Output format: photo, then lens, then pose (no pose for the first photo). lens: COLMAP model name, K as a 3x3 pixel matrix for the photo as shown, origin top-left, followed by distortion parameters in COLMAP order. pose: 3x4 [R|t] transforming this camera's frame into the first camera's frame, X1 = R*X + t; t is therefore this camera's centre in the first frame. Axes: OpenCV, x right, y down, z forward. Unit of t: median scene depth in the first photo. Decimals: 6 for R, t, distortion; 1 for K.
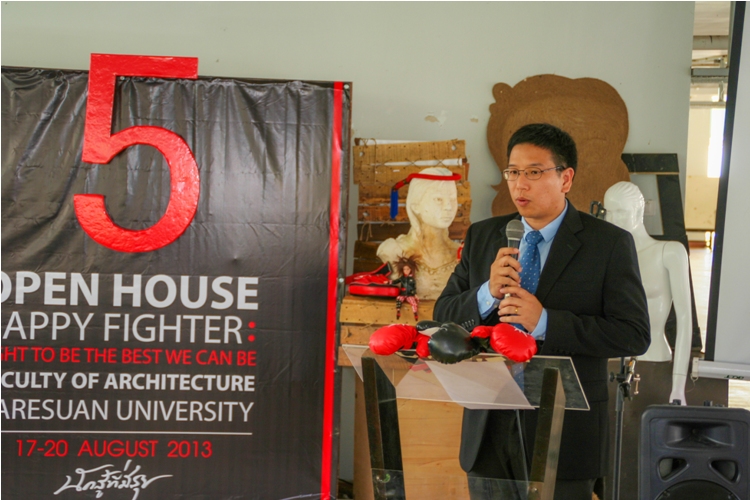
lens RADIAL K [[2006.0, 0, 377.8], [0, 2006.0, 260.4], [0, 0, 1]] dist [0.626529, 0.000000]
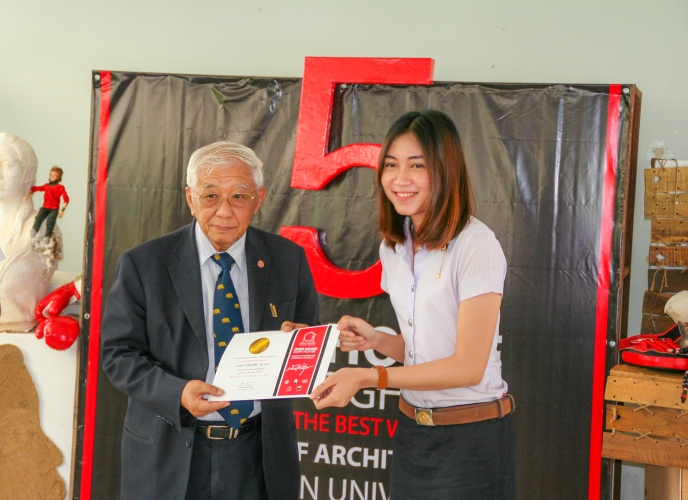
lens RADIAL K [[1659.6, 0, 290.2], [0, 1659.6, 254.4], [0, 0, 1]] dist [0.394586, 0.000000]
pose [[0.941157, 0.025003, -0.337044, 0.082272], [-0.028616, 0.999574, -0.005754, -0.017015], [0.336757, 0.015060, 0.941471, 0.357553]]
